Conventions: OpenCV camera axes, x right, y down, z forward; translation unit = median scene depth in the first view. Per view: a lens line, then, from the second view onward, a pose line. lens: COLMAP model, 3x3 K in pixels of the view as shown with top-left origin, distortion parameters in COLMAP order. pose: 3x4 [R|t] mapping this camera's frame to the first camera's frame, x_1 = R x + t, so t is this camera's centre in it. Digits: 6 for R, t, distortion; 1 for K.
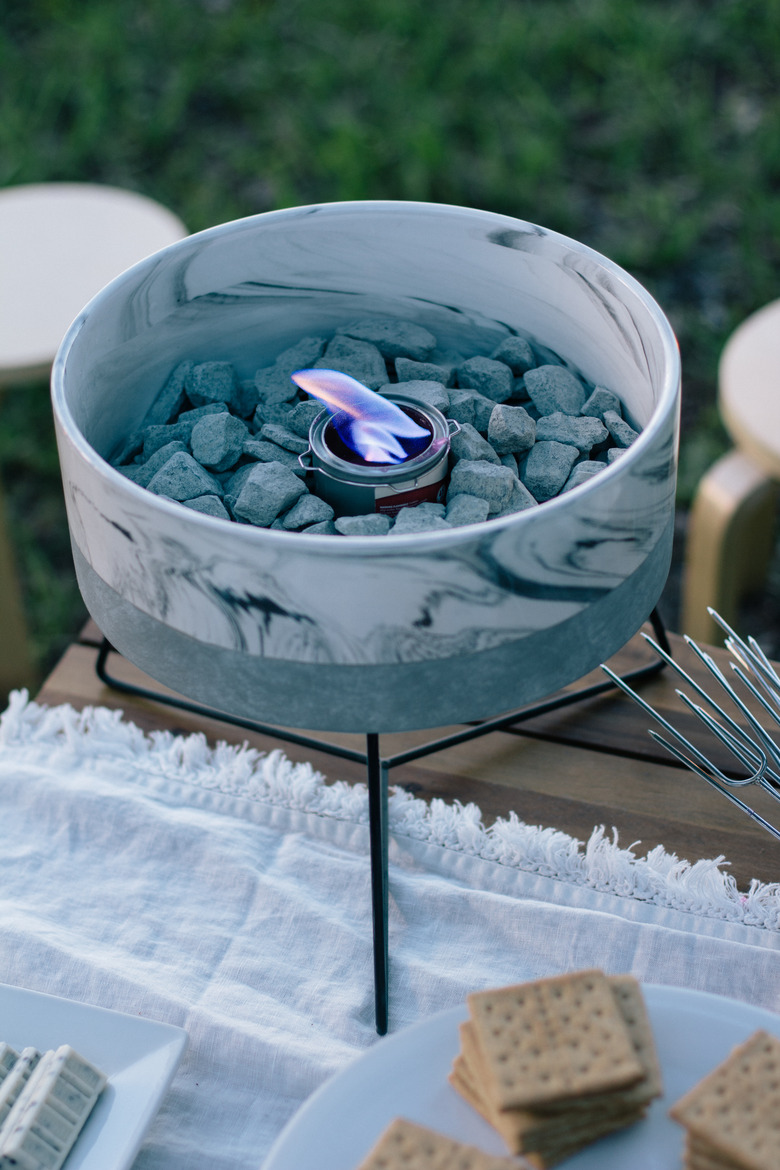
lens RADIAL K [[2765.6, 0, 390.0], [0, 2765.6, 585.0], [0, 0, 1]] dist [-0.192627, 0.717540]
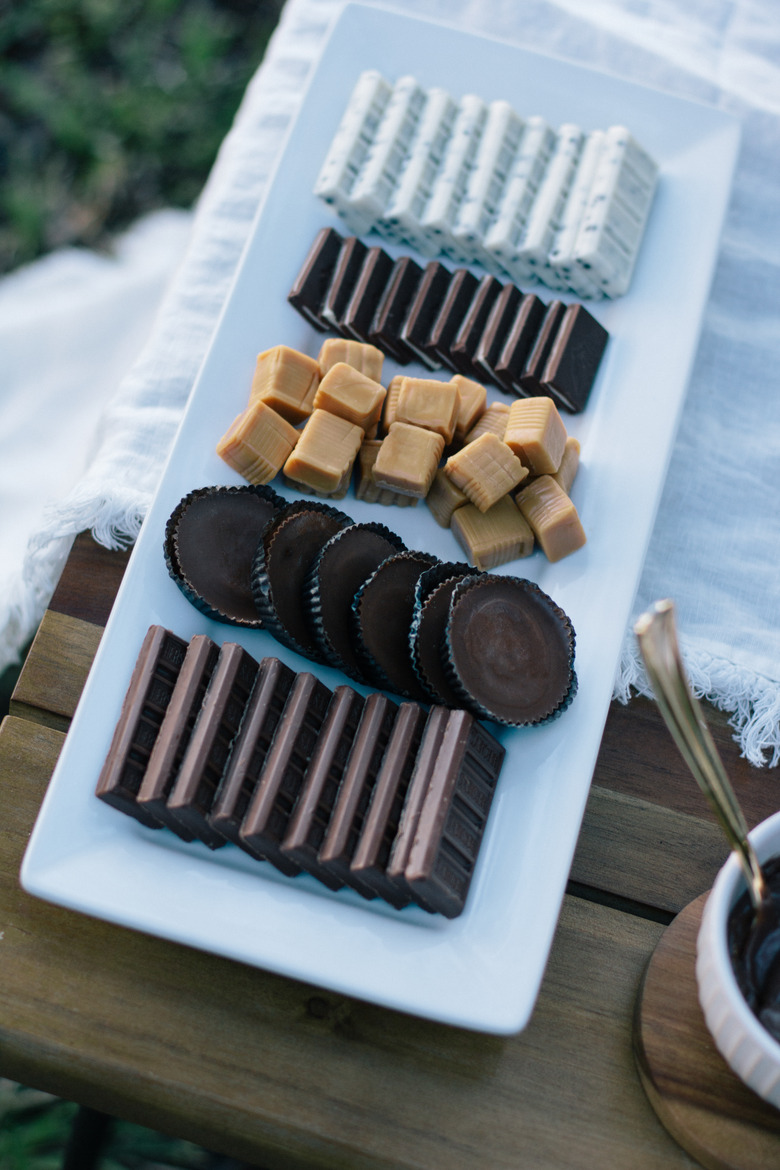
lens RADIAL K [[2765.6, 0, 390.0], [0, 2765.6, 585.0], [0, 0, 1]] dist [-0.192627, 0.717540]
pose [[0.981359, 0.030841, 0.189690, -0.335594], [-0.100133, 0.924529, 0.367722, -0.007616], [-0.164033, -0.379862, 0.910383, 0.175420]]
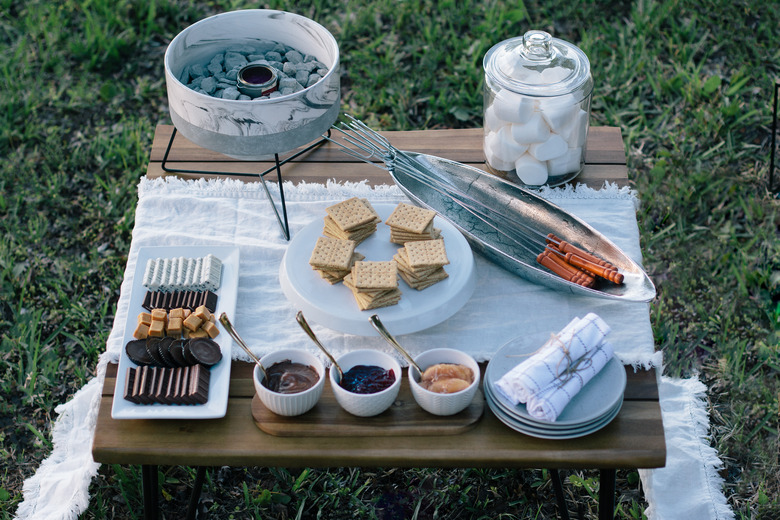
lens RADIAL K [[1843.7, 0, 390.0], [0, 1843.7, 260.0], [0, 0, 1]] dist [-0.192627, 0.717540]
pose [[0.947694, -0.179931, 0.263631, -0.514957], [0.177421, 0.983565, 0.033505, 0.132330], [-0.265326, 0.015021, 0.964042, -1.343751]]
